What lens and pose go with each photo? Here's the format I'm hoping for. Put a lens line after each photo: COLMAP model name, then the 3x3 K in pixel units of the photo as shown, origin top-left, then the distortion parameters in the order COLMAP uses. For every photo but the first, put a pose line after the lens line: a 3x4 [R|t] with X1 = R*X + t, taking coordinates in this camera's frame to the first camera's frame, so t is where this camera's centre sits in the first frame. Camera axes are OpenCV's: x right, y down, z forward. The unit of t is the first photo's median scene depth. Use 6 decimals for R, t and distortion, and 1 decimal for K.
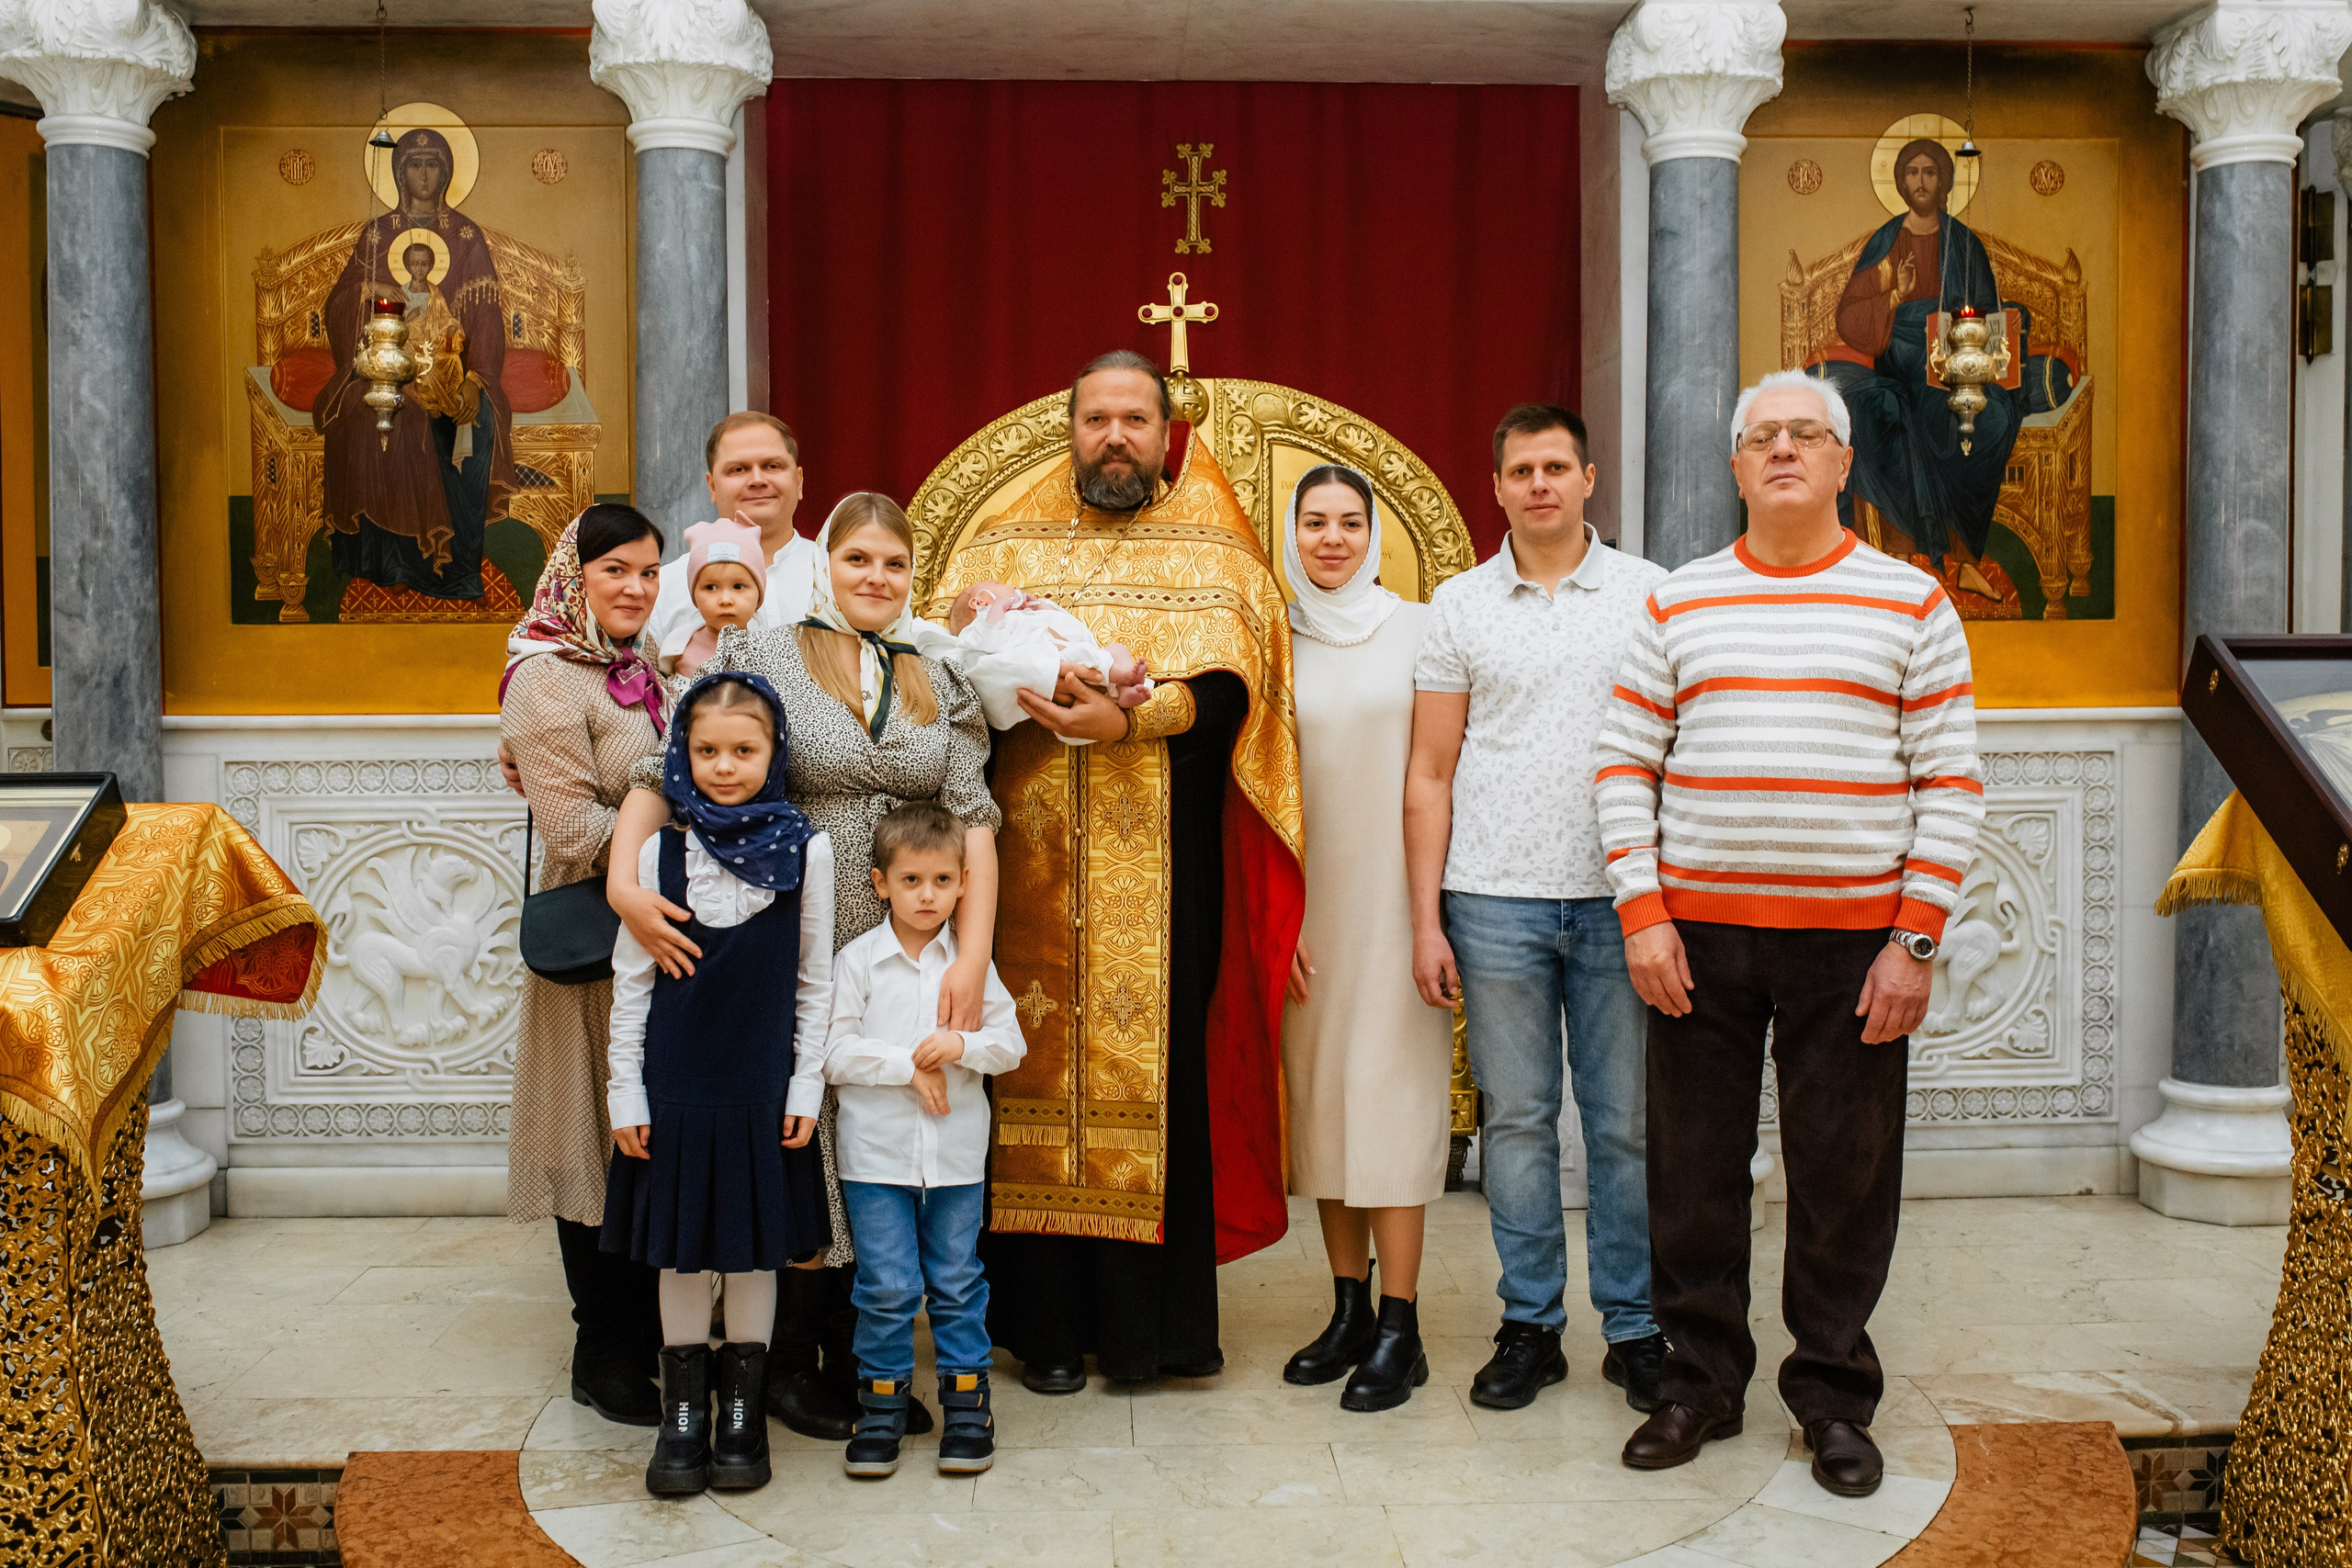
lens RADIAL K [[2265.4, 0, 1176.0], [0, 2265.4, 784.0], [0, 0, 1]] dist [-0.060072, 0.093061]
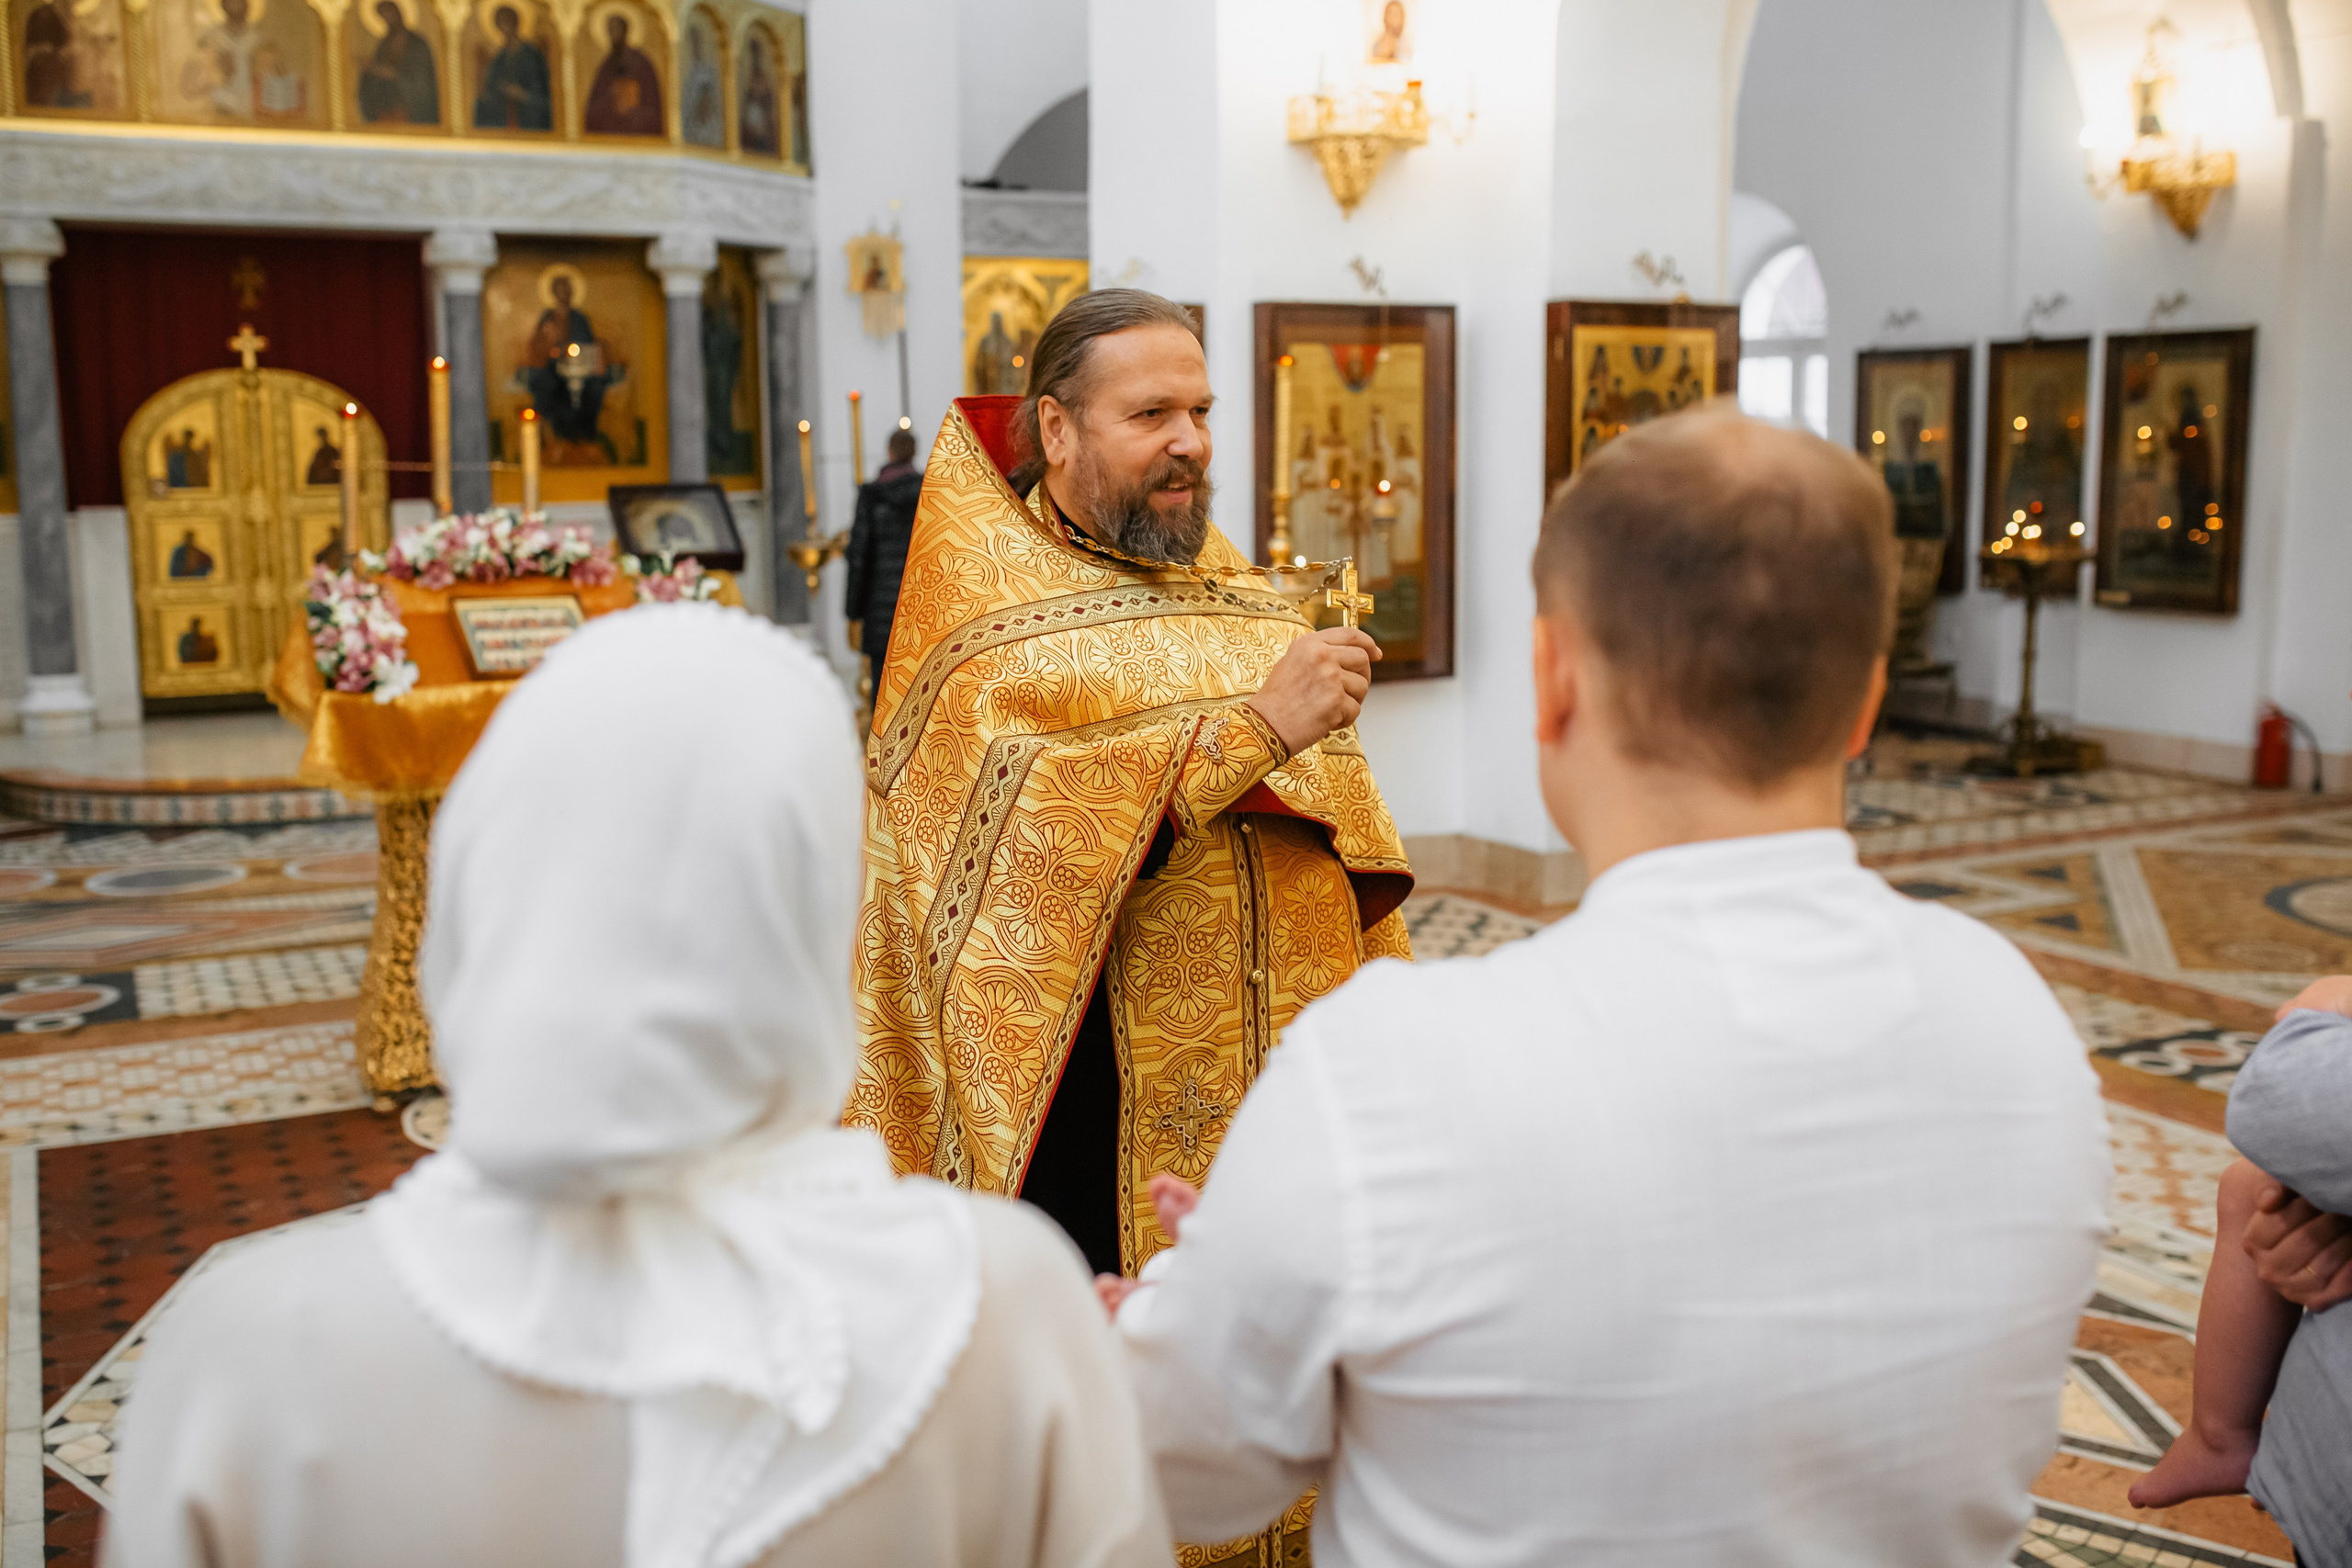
lens RADIAL K [[2265.4, 0, 1176.0], [0, 2265.4, 784.0], [0, 0, 1]] dist [-0.060072, 0.093061]
pose [[0.915128, -0.065780, 0.397760, -0.076642], [0.014743, 0.991400, 0.130035, -0.040662], [-0.402893, -0.113134, 0.908228, -1.629575]]
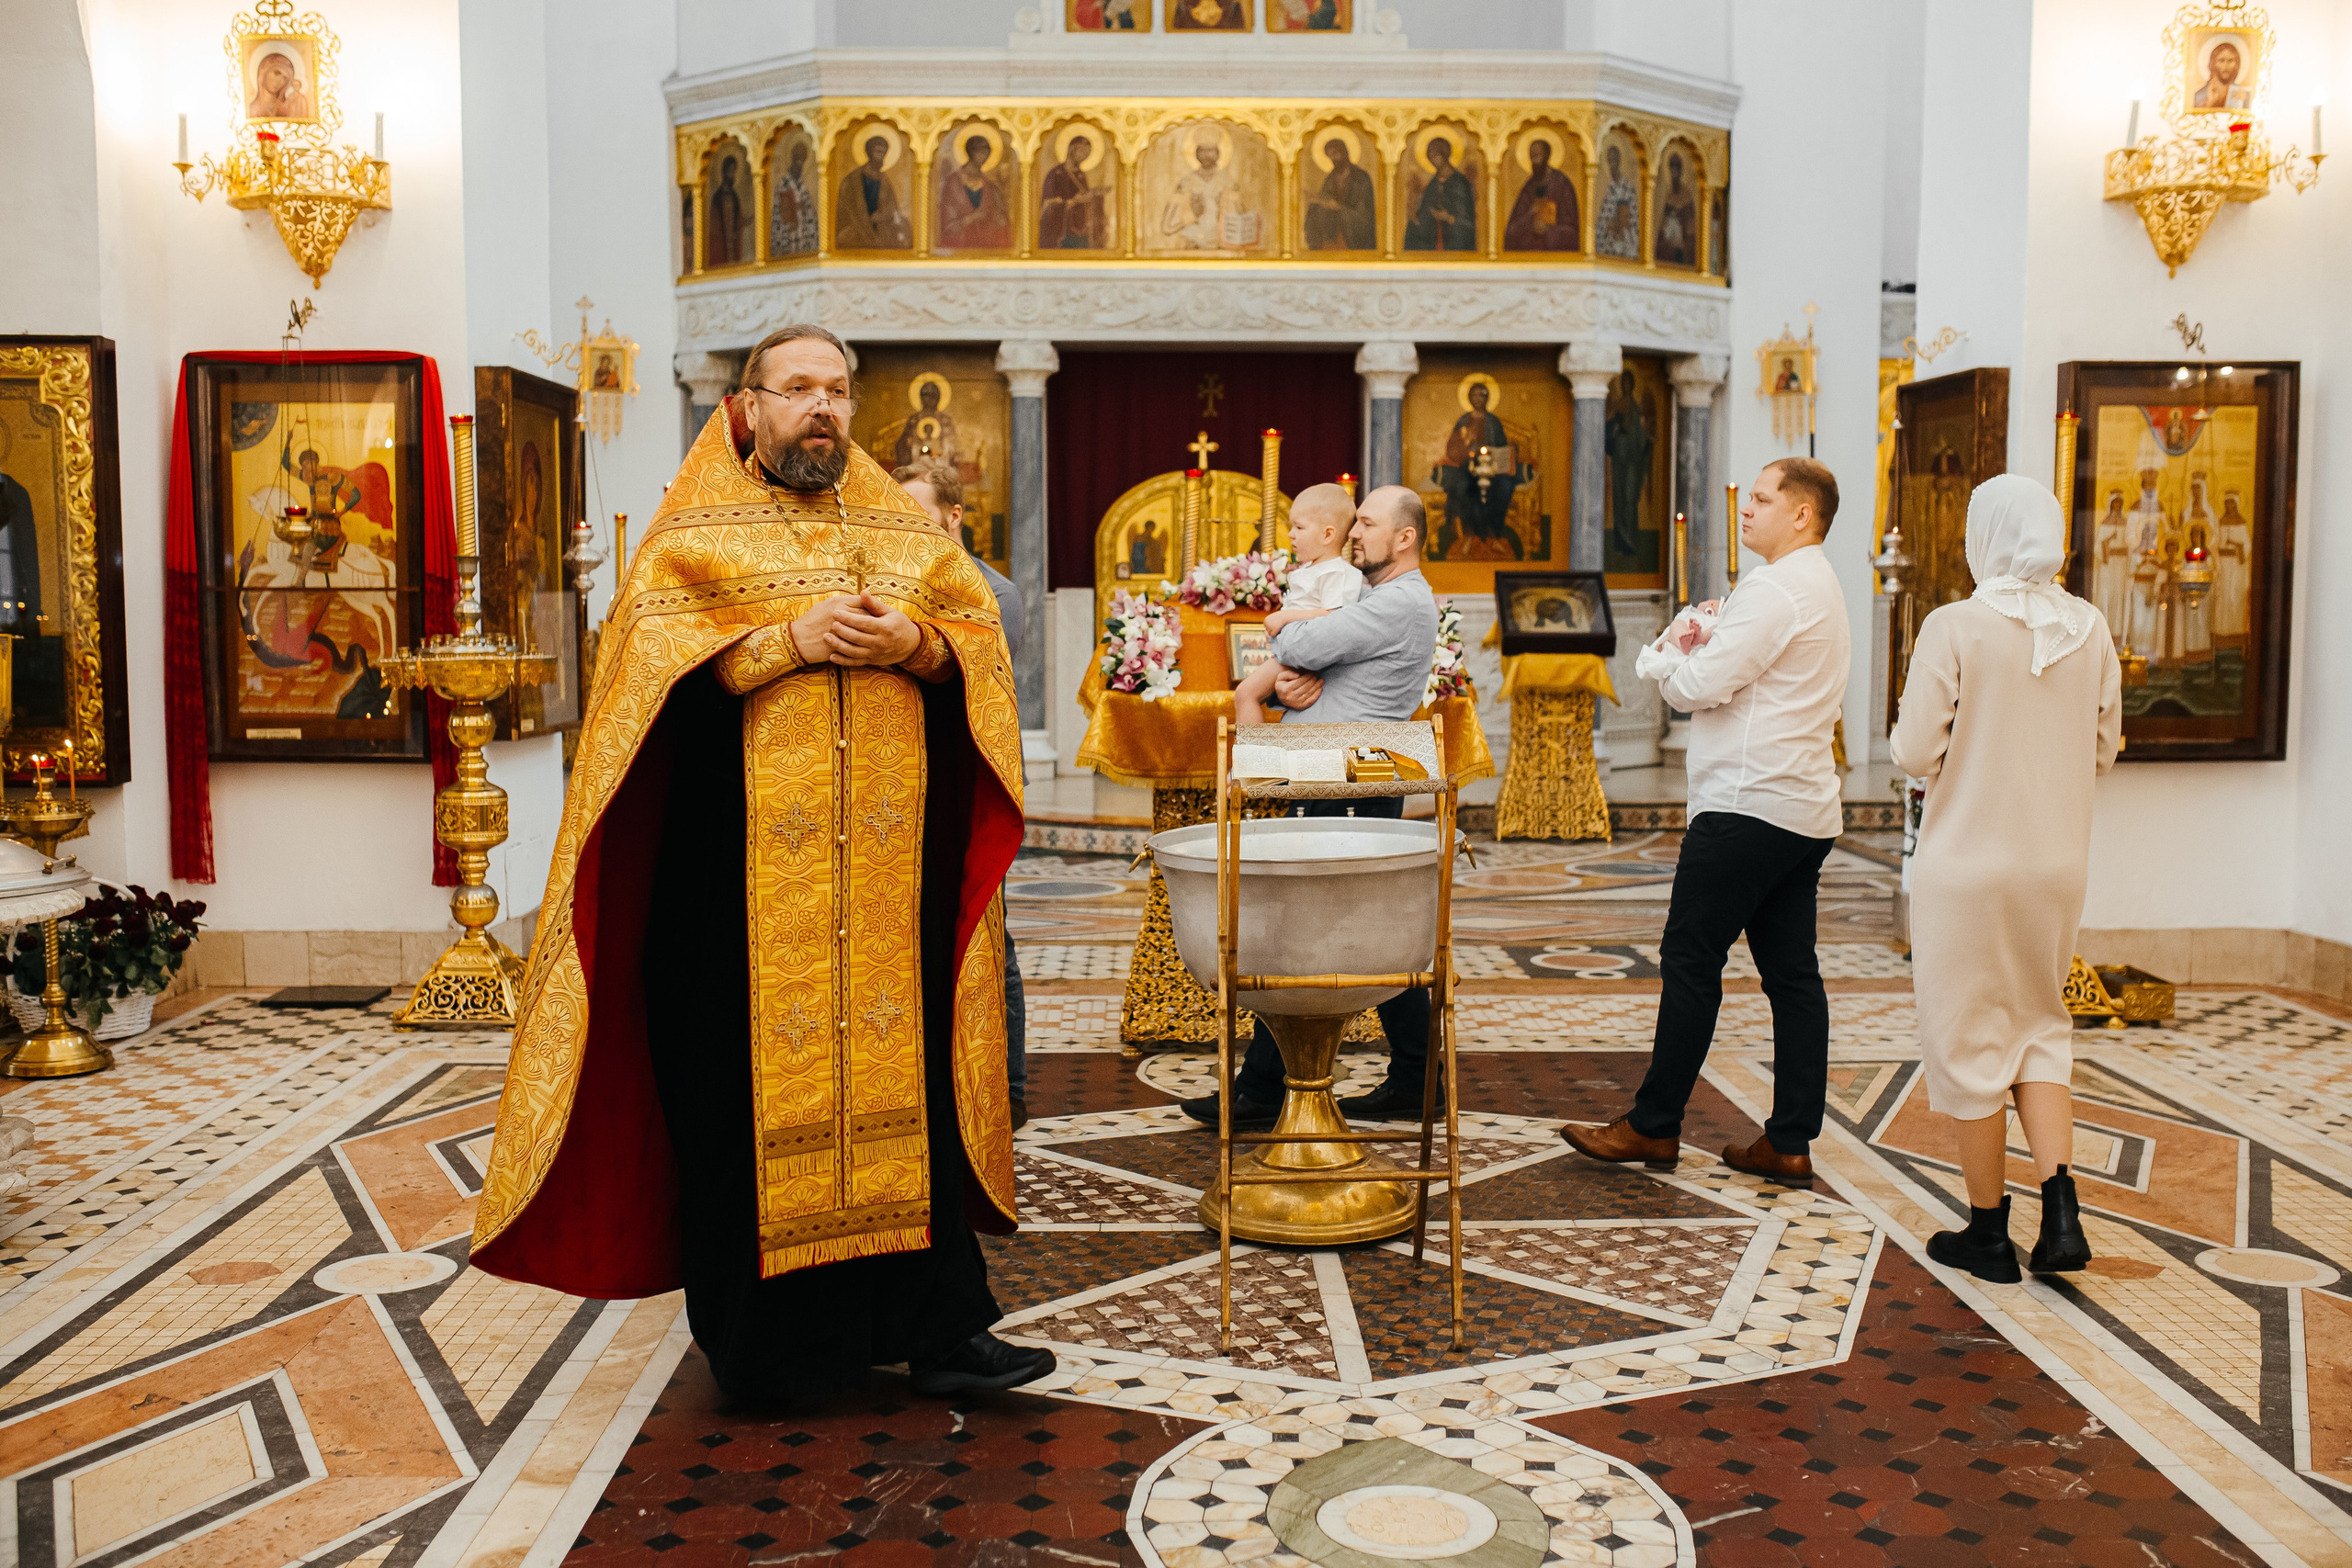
lens RADIAL K [[2265.4, 0, 1176.0], [0, 2265.4, 784.0], [0, 0, 1]] dist [-0.060072, 0.093061]
pose [[0.999196, 0.007420, -0.039402, 0.079526], [-0.004905, 0.997967, 0.063547, 0.023989], [0.039794, -0.063303, 0.997201, -1.758349]]
